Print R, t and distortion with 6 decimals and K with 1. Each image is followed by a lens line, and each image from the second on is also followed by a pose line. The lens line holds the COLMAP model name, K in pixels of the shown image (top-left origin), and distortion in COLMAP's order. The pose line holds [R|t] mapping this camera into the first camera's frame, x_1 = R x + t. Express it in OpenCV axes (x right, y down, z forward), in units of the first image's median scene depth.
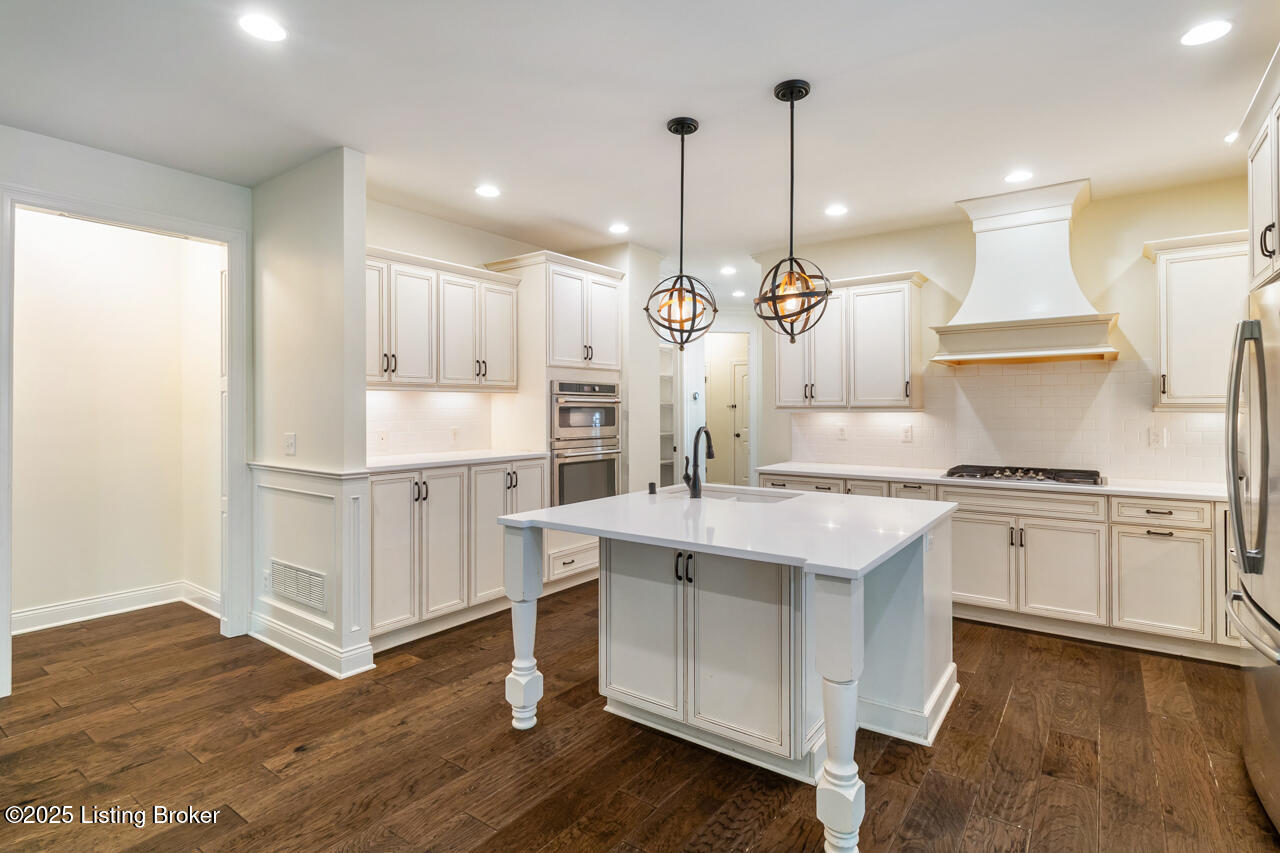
lens RADIAL K [[622.7, 0, 669.9], [0, 622.7, 416.7], [0, 0, 1]] dist [-0.003236, -0.000348]
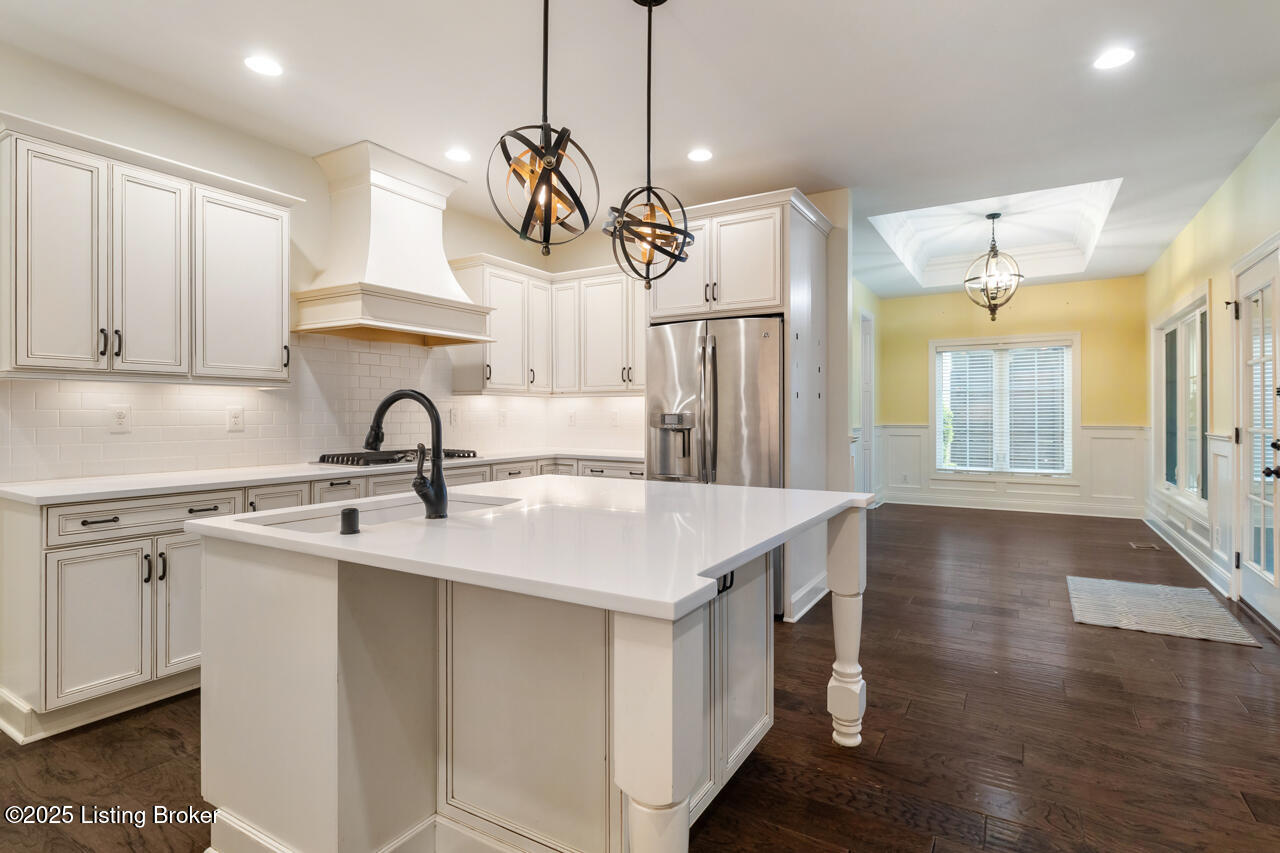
lens RADIAL K [[622.7, 0, 658.1], [0, 622.7, 418.5], [0, 0, 1]] dist [-0.003236, -0.000348]
pose [[-0.072809, -0.003202, 0.997341, -0.426531], [0.014529, 0.999885, 0.004271, 0.036291], [-0.997240, 0.014802, -0.072755, 0.694966]]
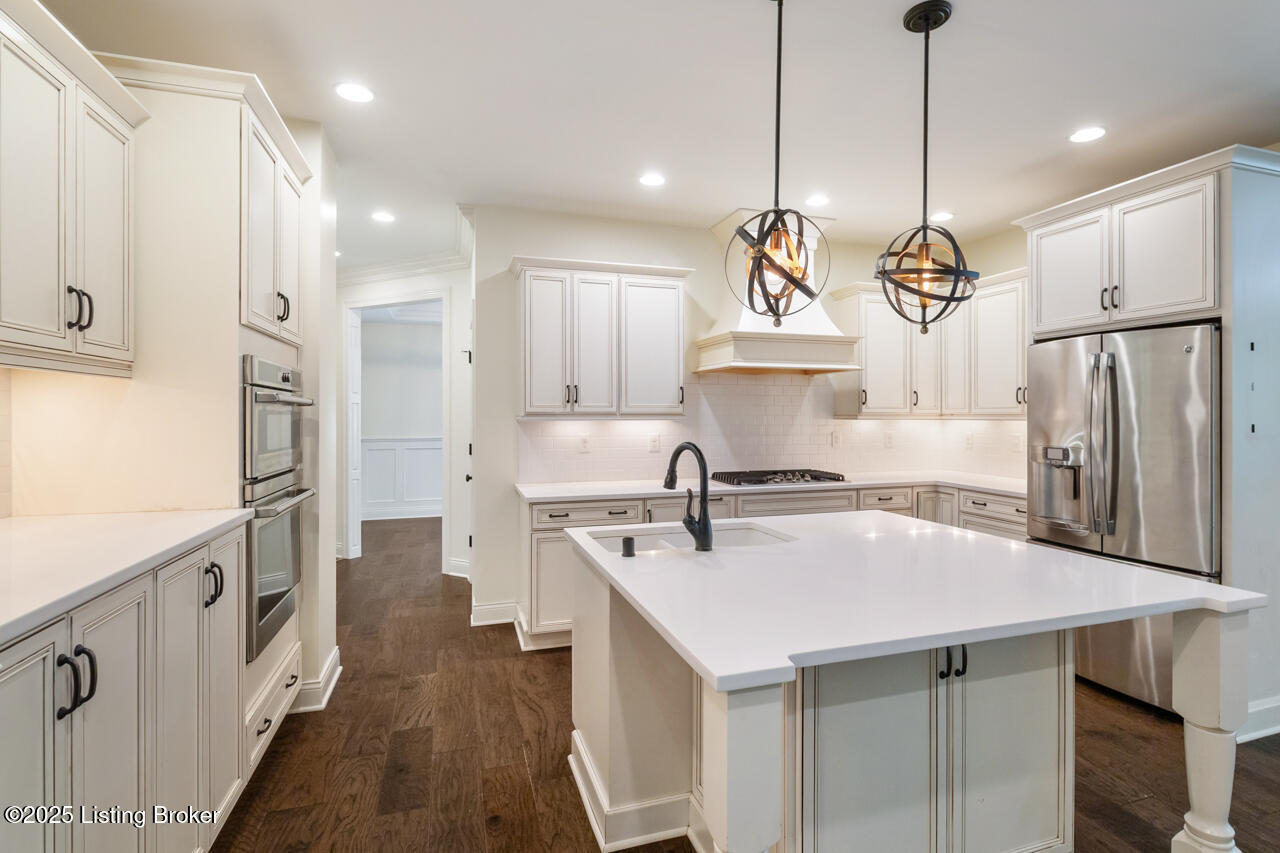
lens RADIAL K [[622.7, 0, 666.8], [0, 622.7, 420.1], [0, 0, 1]] dist [-0.003236, -0.000348]
pose [[0.600561, -0.004101, 0.799568, -0.419964], [0.009145, 0.999957, -0.001739, -0.006010], [-0.799527, 0.008357, 0.600572, 0.518388]]
